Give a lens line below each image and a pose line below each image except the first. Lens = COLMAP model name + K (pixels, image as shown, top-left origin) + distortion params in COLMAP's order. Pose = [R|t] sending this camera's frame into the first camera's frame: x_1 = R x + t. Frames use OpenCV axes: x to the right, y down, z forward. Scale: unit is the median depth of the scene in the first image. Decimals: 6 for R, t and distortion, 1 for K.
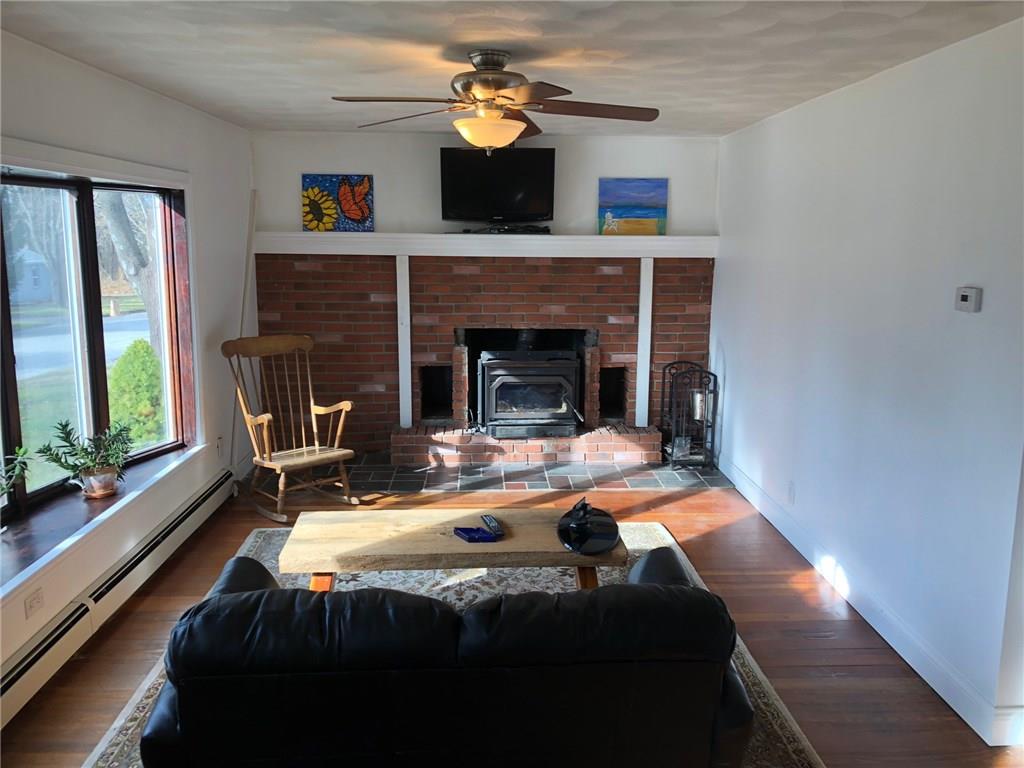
lens RADIAL K [[839.6, 0, 511.7], [0, 839.6, 388.3], [0, 0, 1]] dist [0.011691, -0.042240]
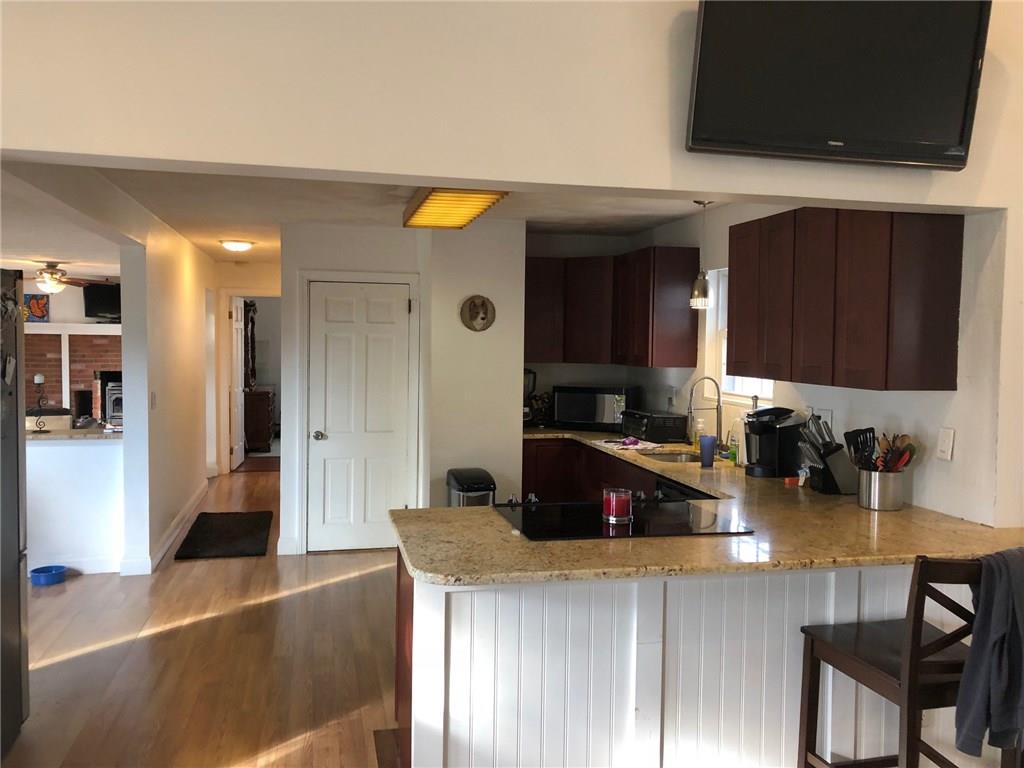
lens RADIAL K [[839.6, 0, 511.3], [0, 839.6, 372.9], [0, 0, 1]] dist [0.011691, -0.042240]
pose [[0.981824, -0.007302, 0.189653, 0.521094], [0.031315, 0.991796, -0.123934, 0.207683], [-0.187192, 0.127620, 0.973998, -1.099942]]
